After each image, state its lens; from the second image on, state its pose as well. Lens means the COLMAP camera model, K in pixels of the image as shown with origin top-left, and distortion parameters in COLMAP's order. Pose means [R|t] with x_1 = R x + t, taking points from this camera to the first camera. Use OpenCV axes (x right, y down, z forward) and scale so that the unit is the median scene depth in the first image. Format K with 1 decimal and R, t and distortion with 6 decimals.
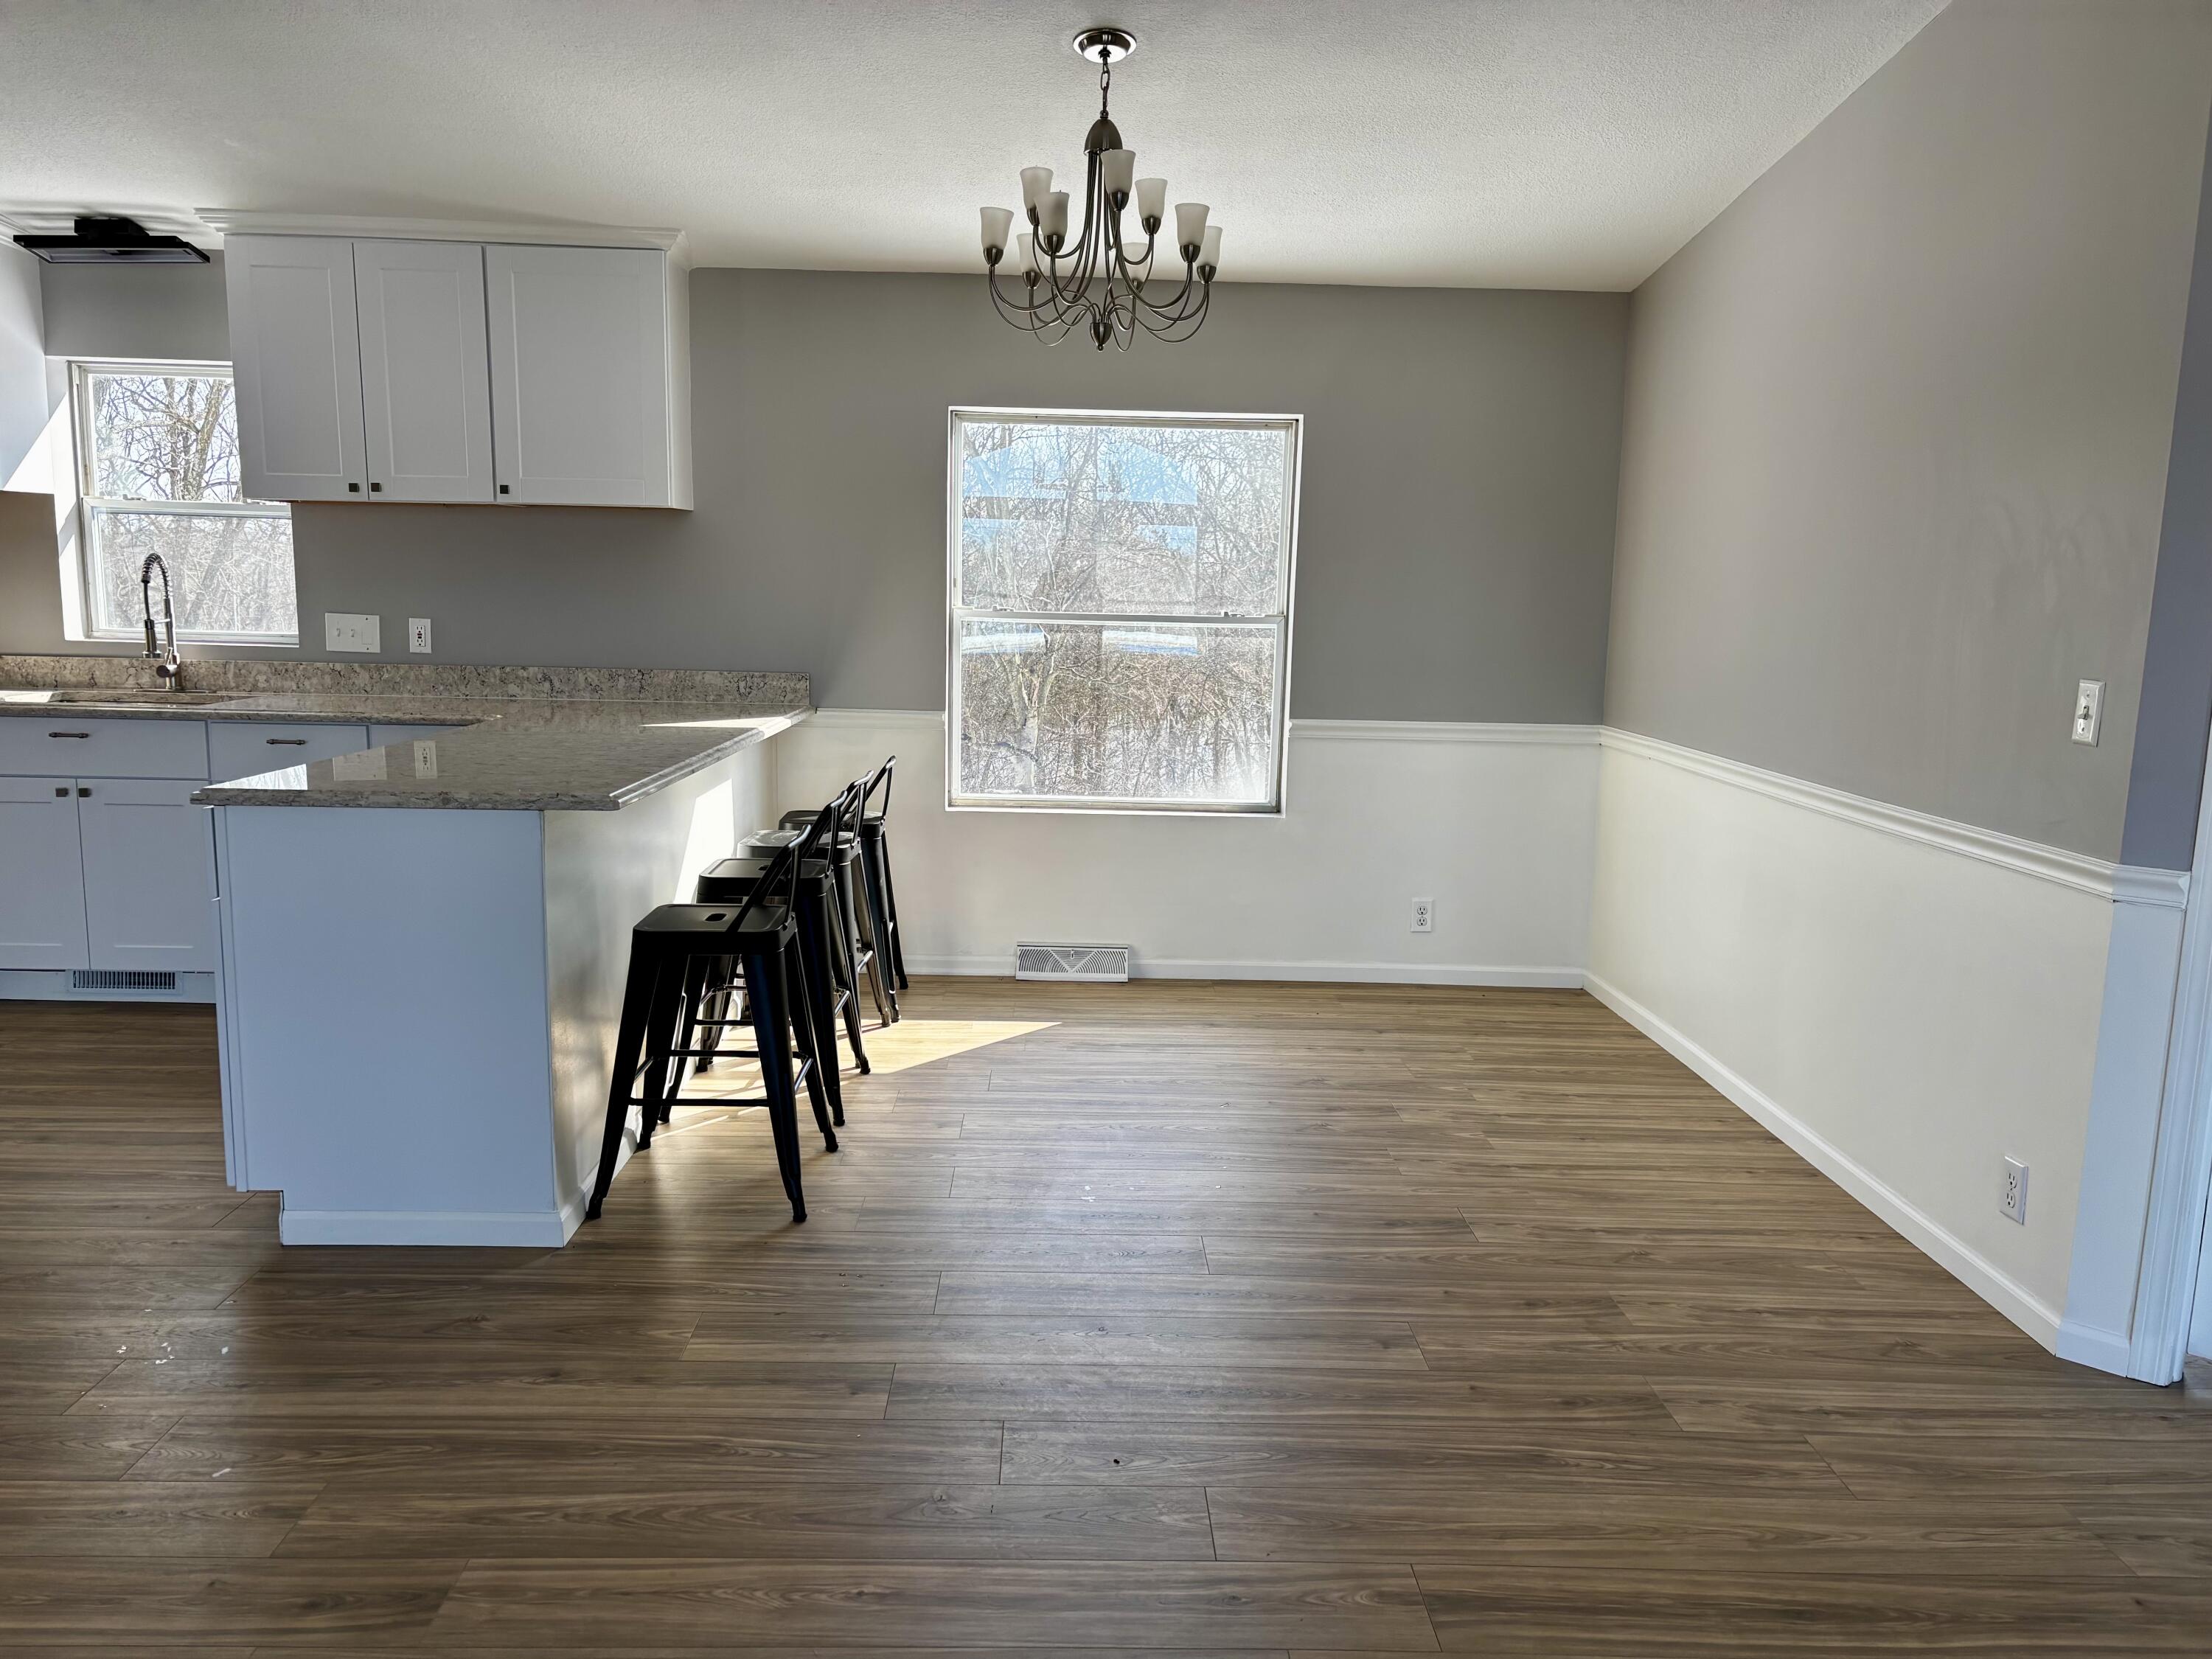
lens RADIAL K [[1655.2, 0, 1115.7], [0, 1655.2, 826.7], [0, 0, 1]] dist [0.040321, -0.052263]
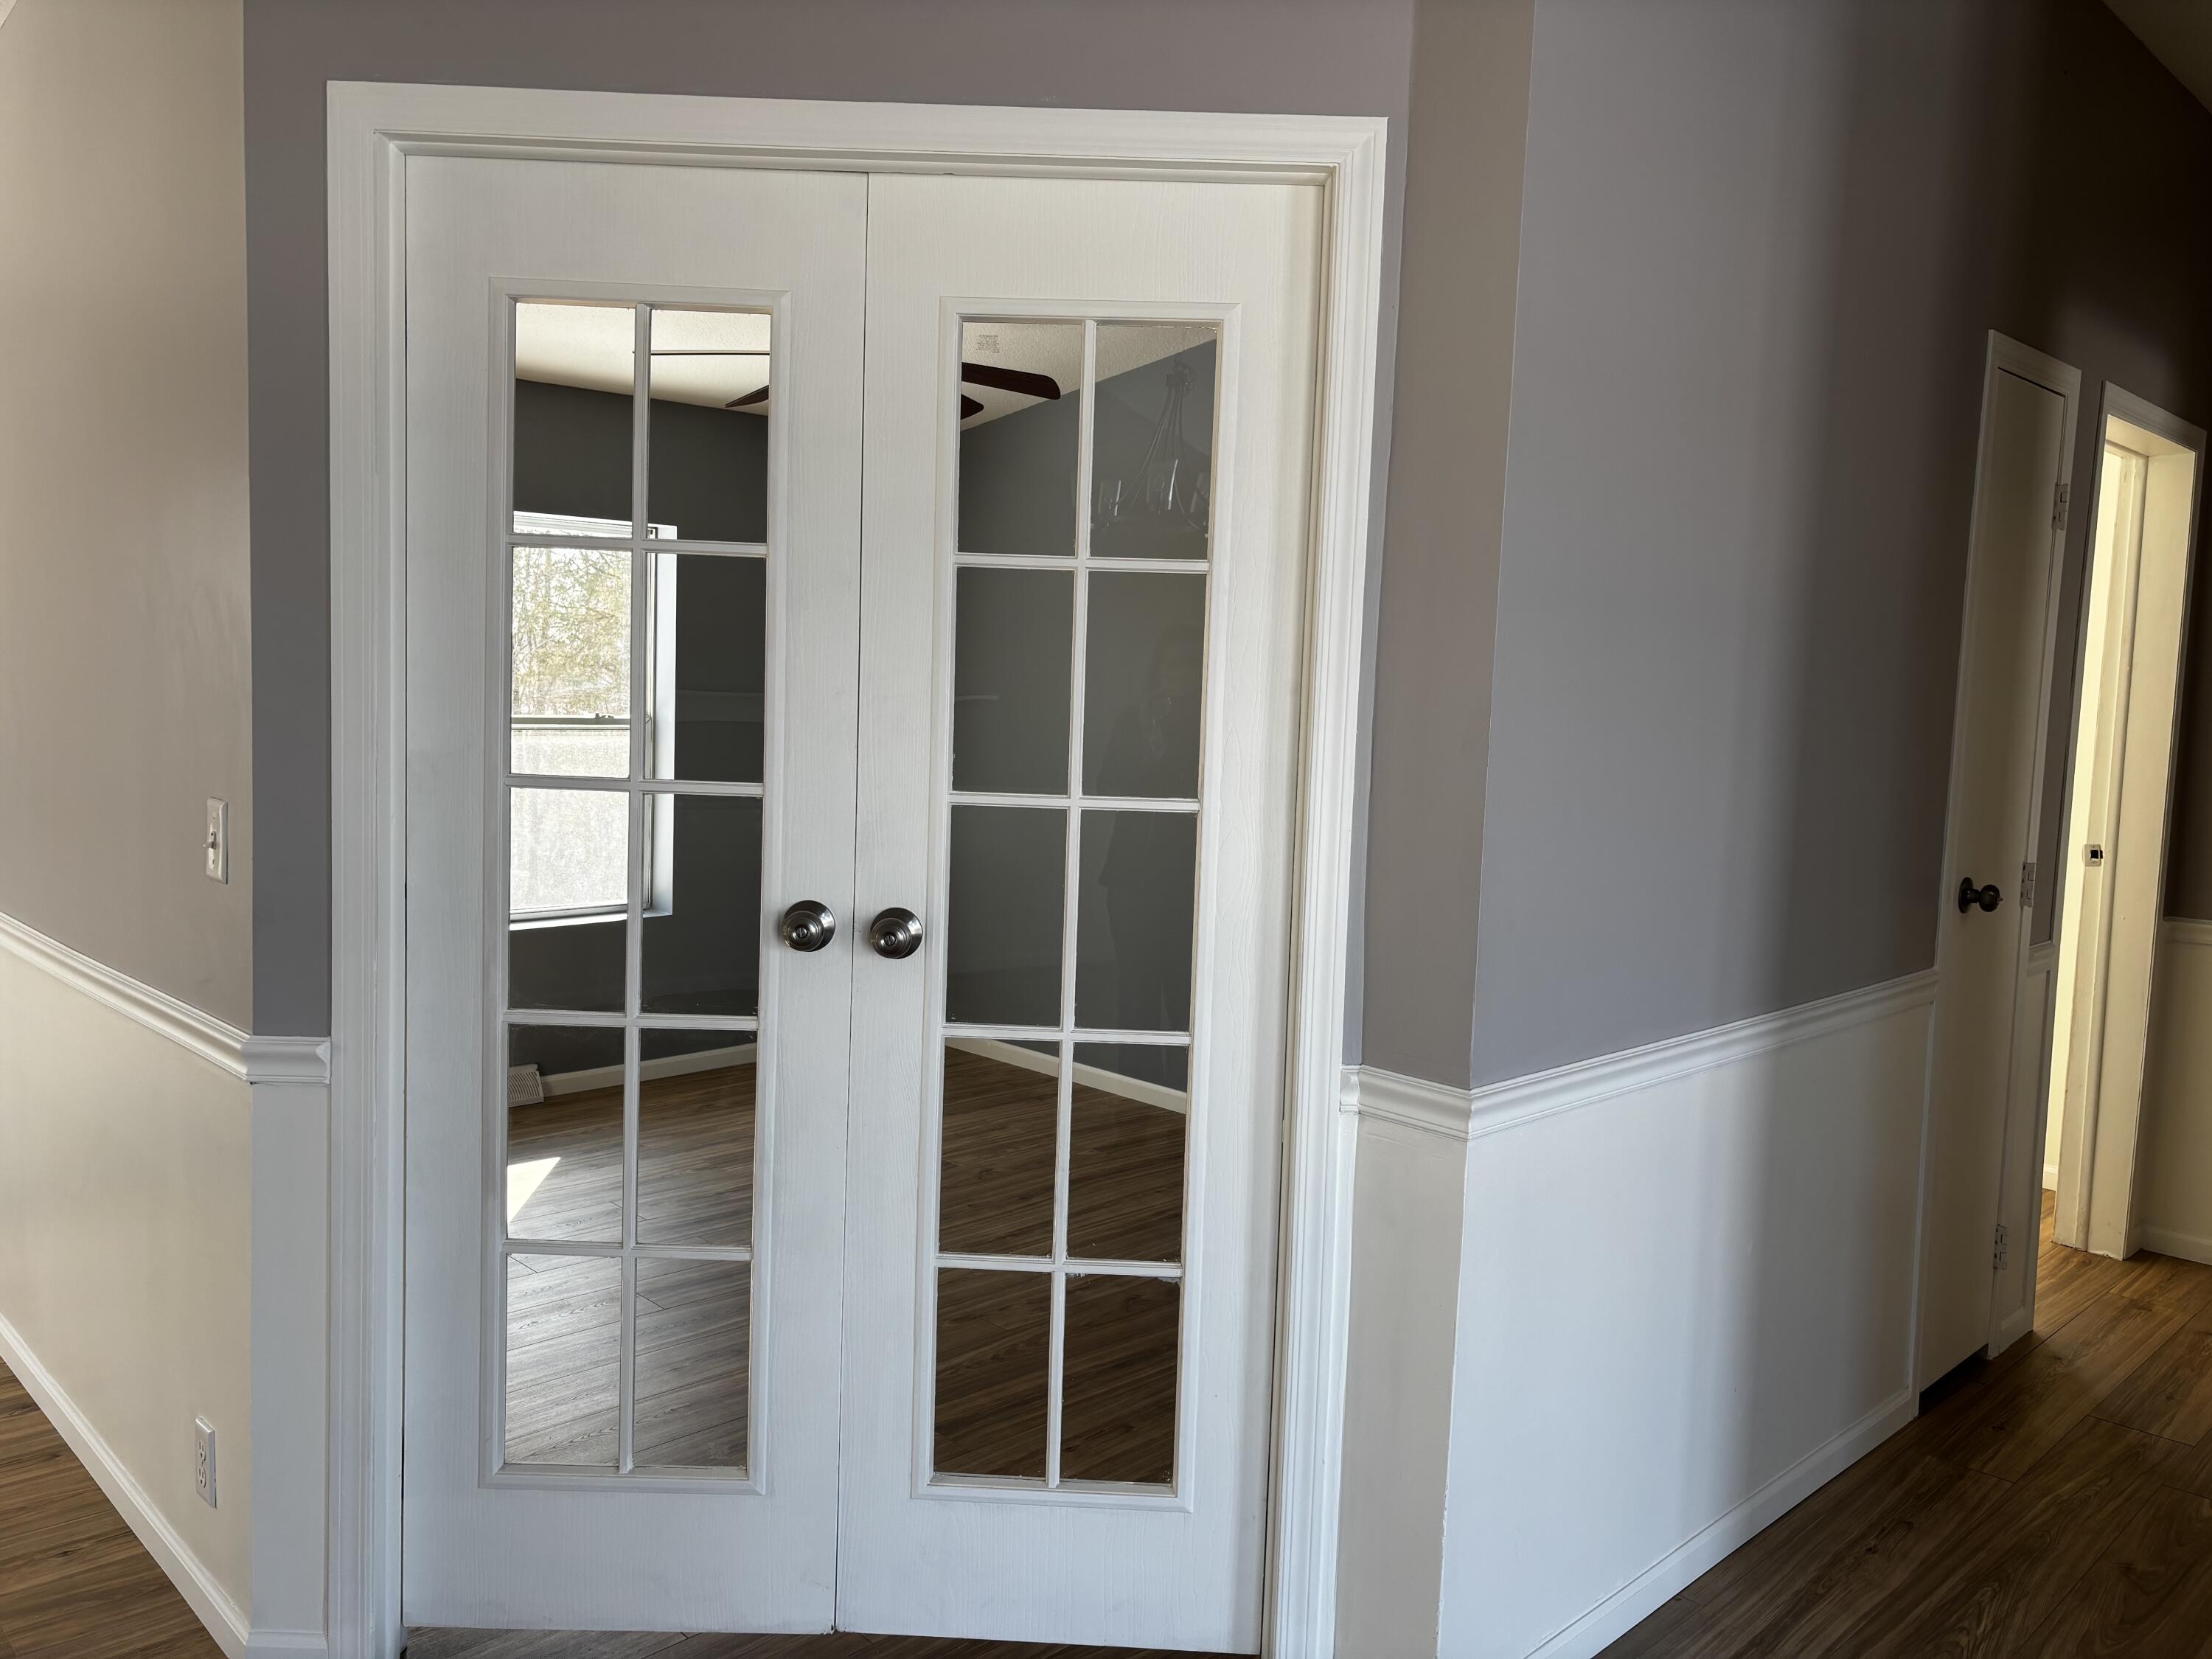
lens RADIAL K [[1655.2, 0, 1100.9], [0, 1655.2, 834.0], [0, 0, 1]] dist [0.040321, -0.052263]
pose [[0.734858, -0.053207, 0.676131, 0.362176], [0.086184, 0.996162, -0.015278, -0.024213], [-0.672723, 0.069498, 0.736623, 0.152173]]
